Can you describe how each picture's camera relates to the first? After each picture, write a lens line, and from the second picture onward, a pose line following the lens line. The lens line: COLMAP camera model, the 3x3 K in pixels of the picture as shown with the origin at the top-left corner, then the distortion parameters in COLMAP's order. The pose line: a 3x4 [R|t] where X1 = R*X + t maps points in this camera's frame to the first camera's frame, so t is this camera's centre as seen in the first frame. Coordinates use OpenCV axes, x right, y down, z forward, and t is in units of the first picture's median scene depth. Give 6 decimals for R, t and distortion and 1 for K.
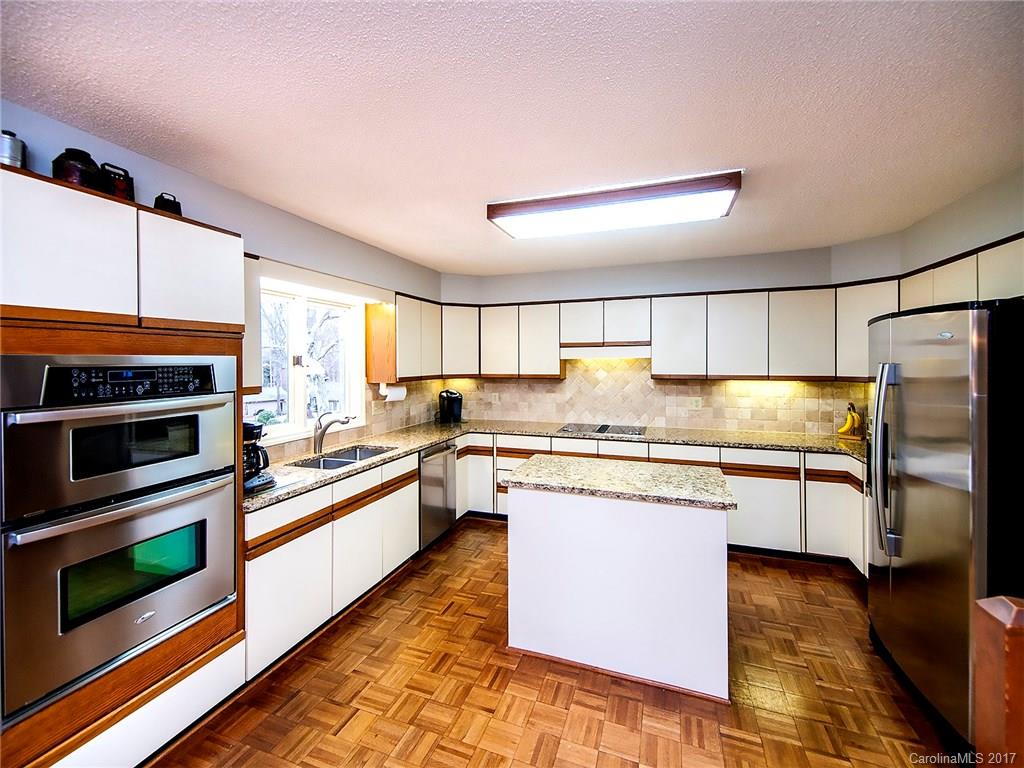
lens RADIAL K [[425.2, 0, 506.3], [0, 425.2, 362.8], [0, 0, 1]] dist [0.002191, -0.000056]
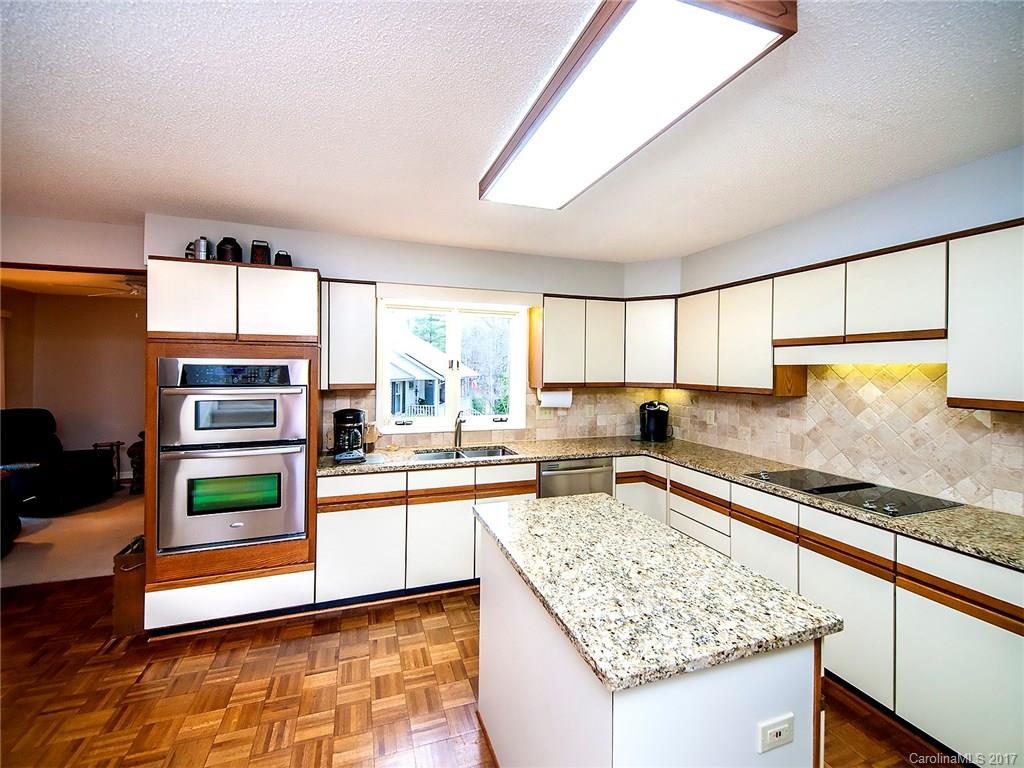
lens RADIAL K [[429.2, 0, 509.8], [0, 429.2, 368.1], [0, 0, 1]] dist [0.021743, -0.000216]
pose [[0.639511, 0.011737, -0.768692, 0.417511], [-0.013931, 0.999896, 0.003677, -0.000996], [0.768656, 0.008357, 0.639608, 0.303909]]
